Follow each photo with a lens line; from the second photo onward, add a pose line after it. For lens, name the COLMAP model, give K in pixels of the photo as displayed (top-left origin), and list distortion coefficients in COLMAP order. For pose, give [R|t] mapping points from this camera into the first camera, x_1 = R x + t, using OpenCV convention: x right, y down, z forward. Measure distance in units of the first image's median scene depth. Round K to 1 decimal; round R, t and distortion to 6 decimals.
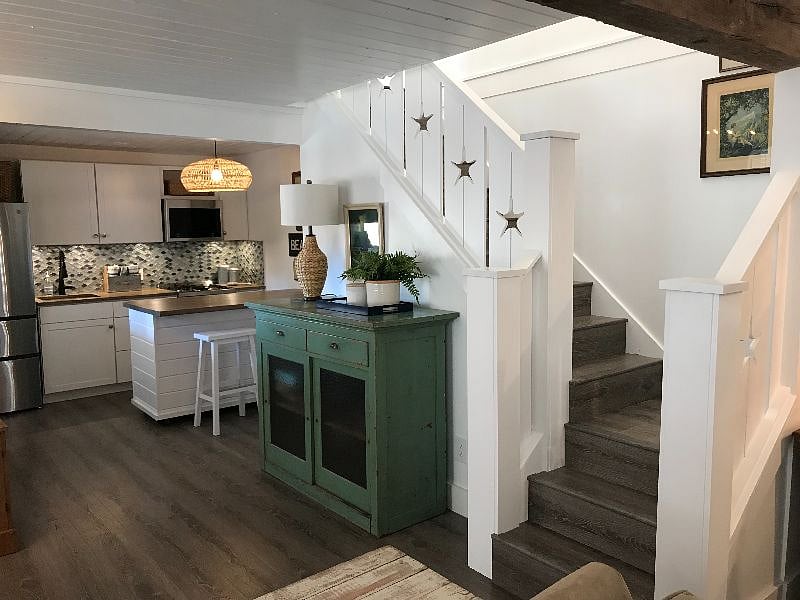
lens RADIAL K [[658.2, 0, 403.0], [0, 658.2, 295.5], [0, 0, 1]] dist [0.013876, -0.017582]
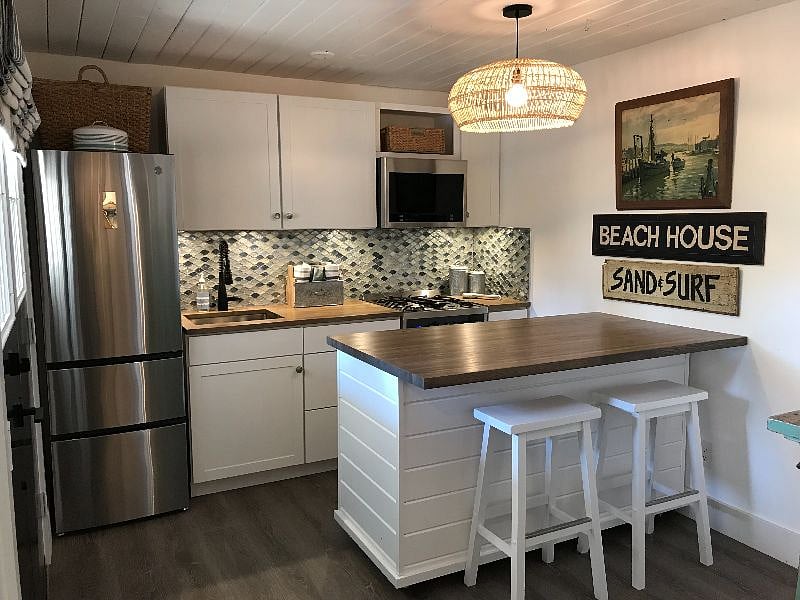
lens RADIAL K [[658.2, 0, 397.4], [0, 658.2, 288.2], [0, 0, 1]] dist [0.013876, -0.017582]
pose [[0.979675, 0.032124, -0.198003, -0.317310], [-0.031367, 0.999484, 0.006956, -0.042459], [0.198124, -0.000604, 0.980177, 0.577356]]
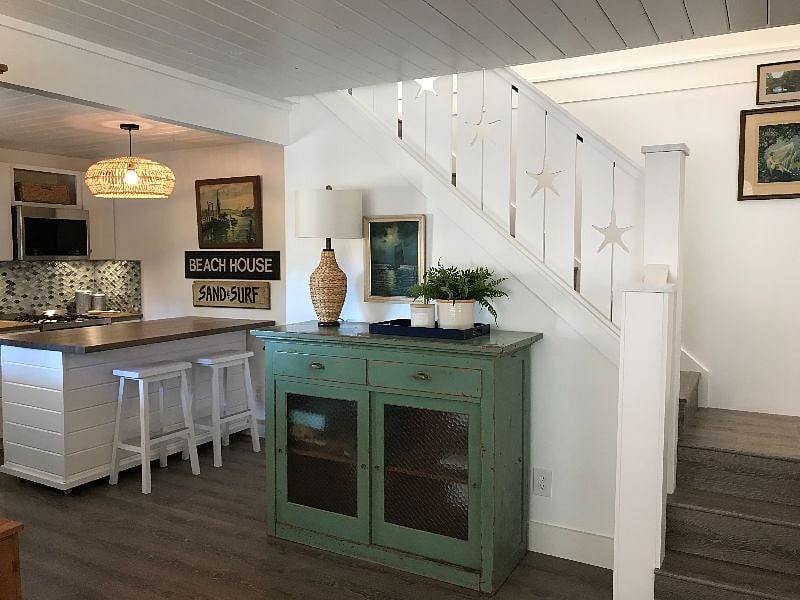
lens RADIAL K [[658.2, 0, 393.7], [0, 658.2, 296.7], [0, 0, 1]] dist [0.013876, -0.017582]
pose [[0.929908, -0.007752, 0.367710, -0.334091], [0.023230, 0.999020, -0.037684, 0.003263], [-0.367057, 0.043584, 0.929177, 0.156819]]
